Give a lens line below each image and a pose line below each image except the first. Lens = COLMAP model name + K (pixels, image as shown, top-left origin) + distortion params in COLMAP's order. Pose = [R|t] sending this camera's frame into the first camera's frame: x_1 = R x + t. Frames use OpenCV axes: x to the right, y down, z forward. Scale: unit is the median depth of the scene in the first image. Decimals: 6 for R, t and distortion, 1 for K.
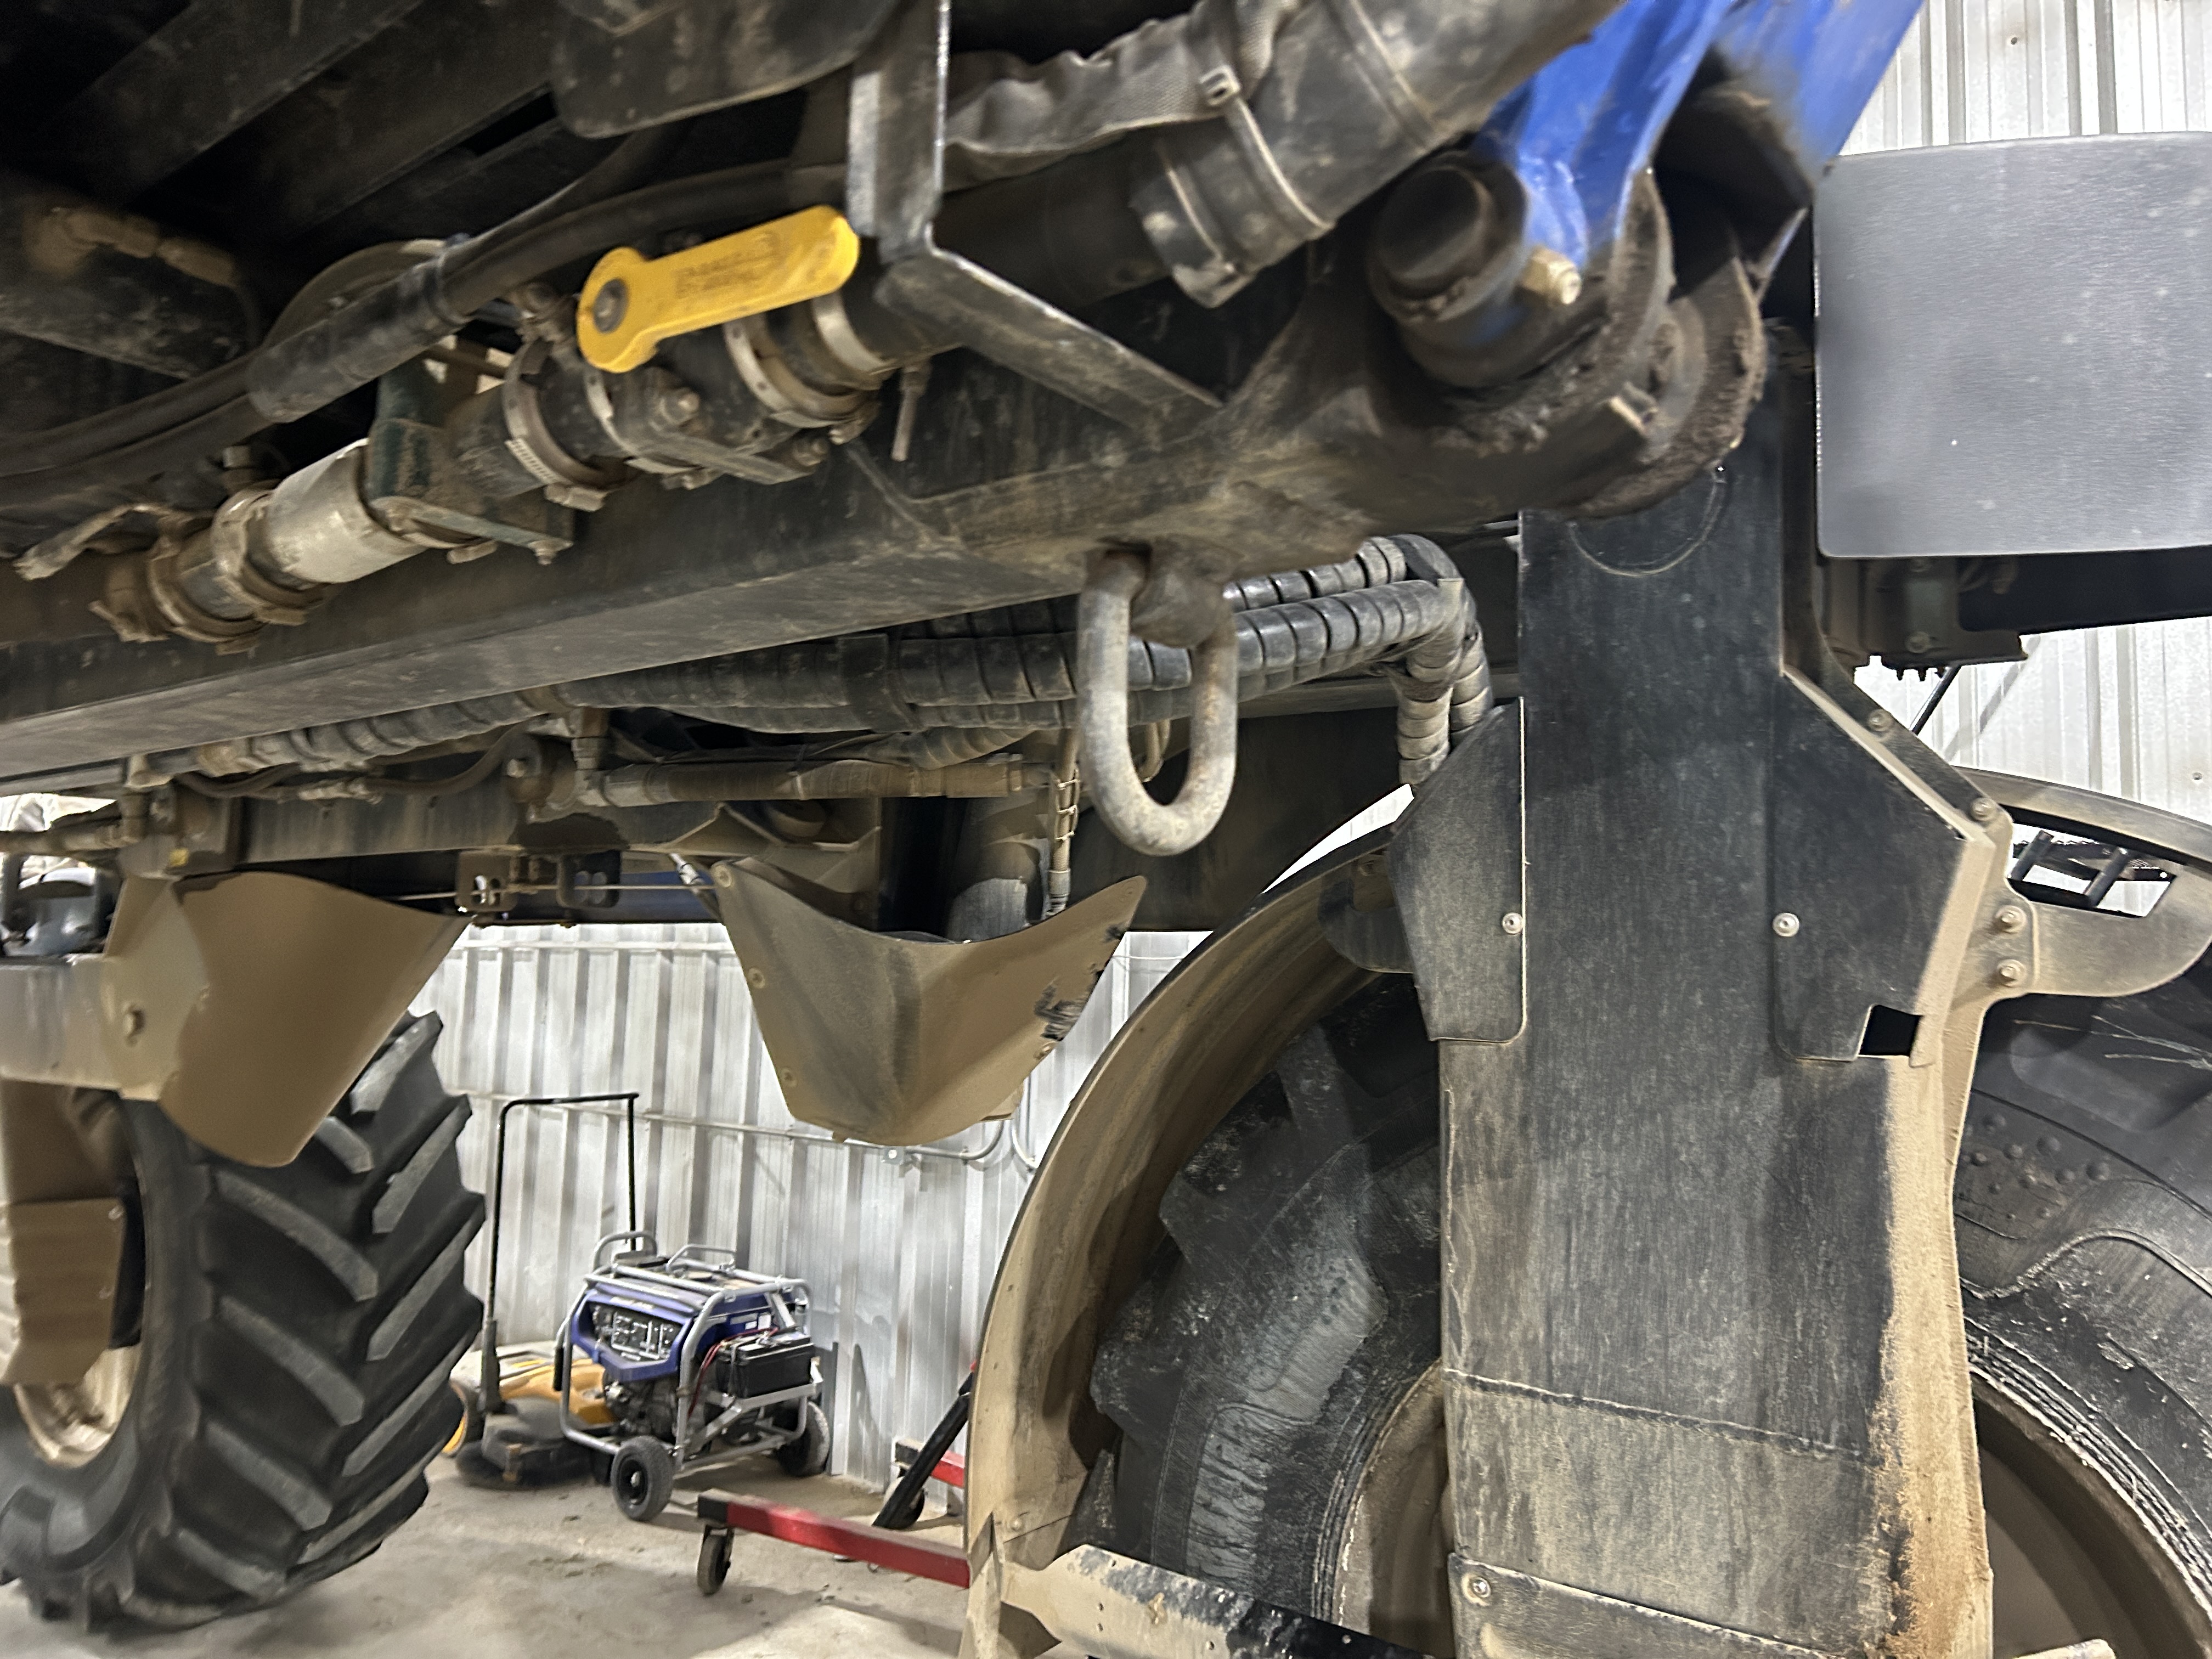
lens RADIAL K [[1642.0, 0, 1106.0], [0, 1642.0, 829.5], [0, 0, 1]] dist [0.105736, -0.000214]
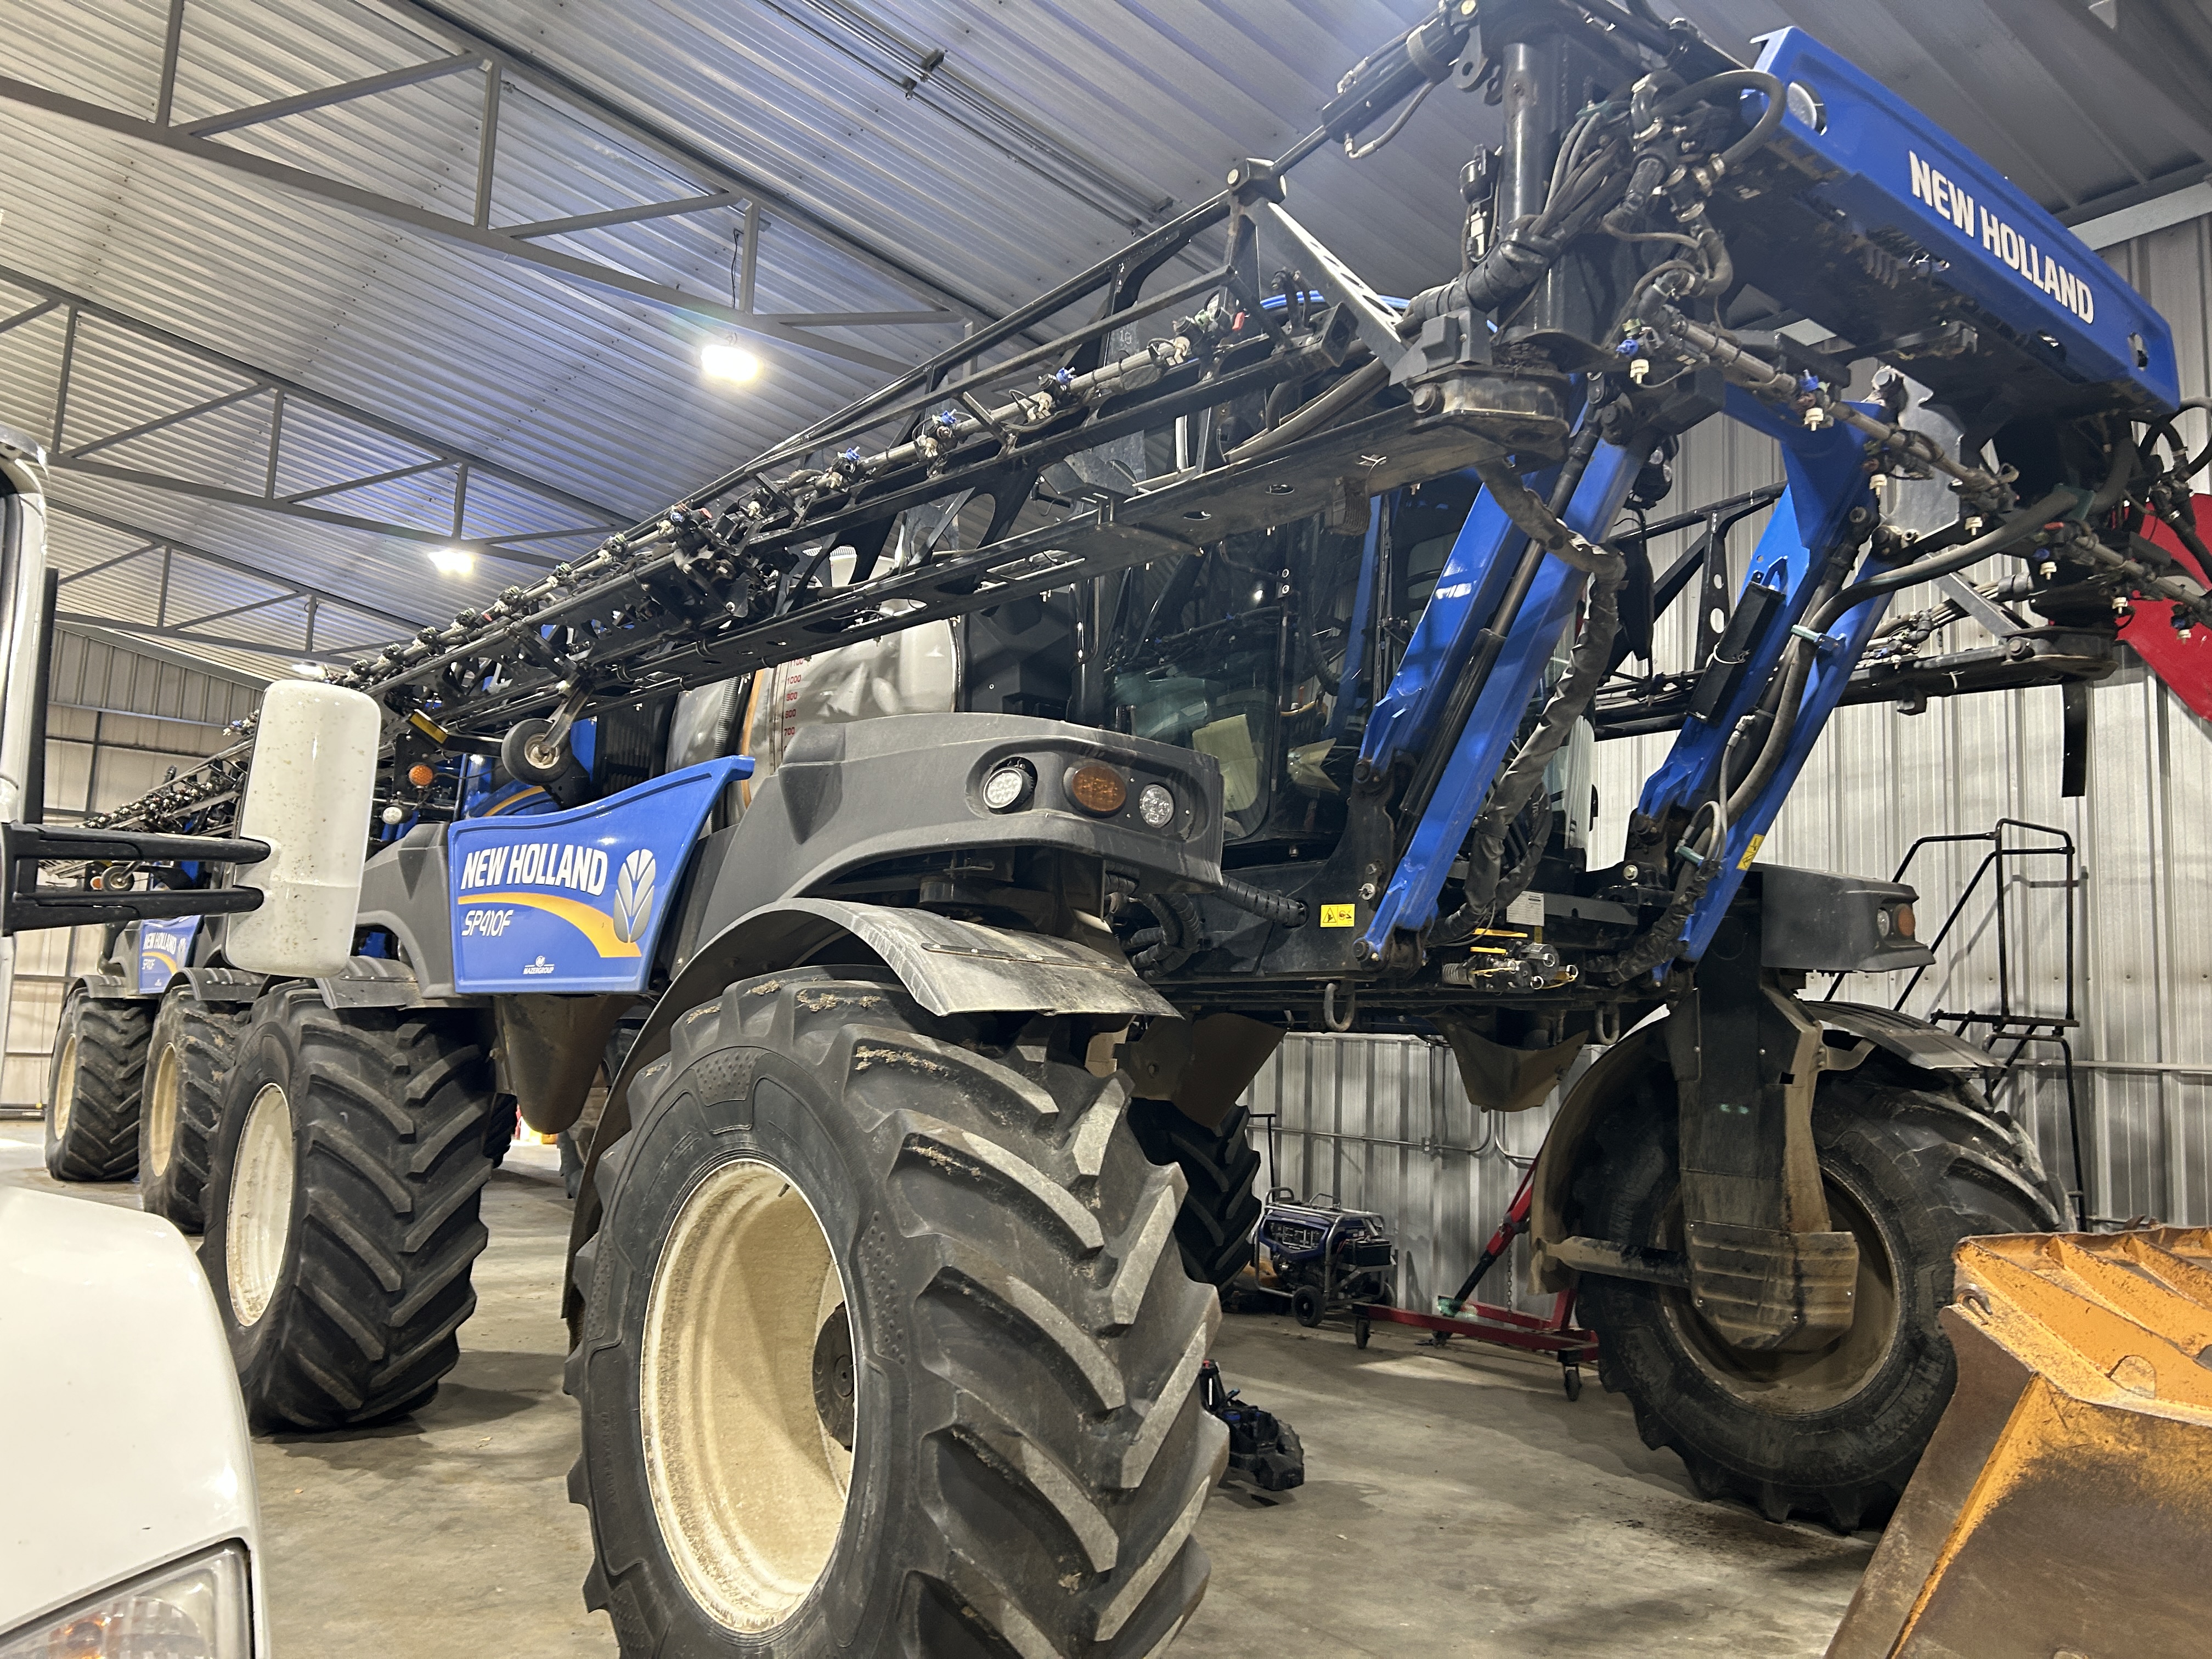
lens RADIAL K [[1629.9, 0, 1106.0], [0, 1629.9, 829.5], [0, 0, 1]] dist [0.070012, -0.001033]
pose [[0.976324, -0.017456, -0.215608, -0.081864], [0.008509, 0.999066, -0.042357, -0.097475], [0.216146, 0.039519, 0.975561, -0.976775]]
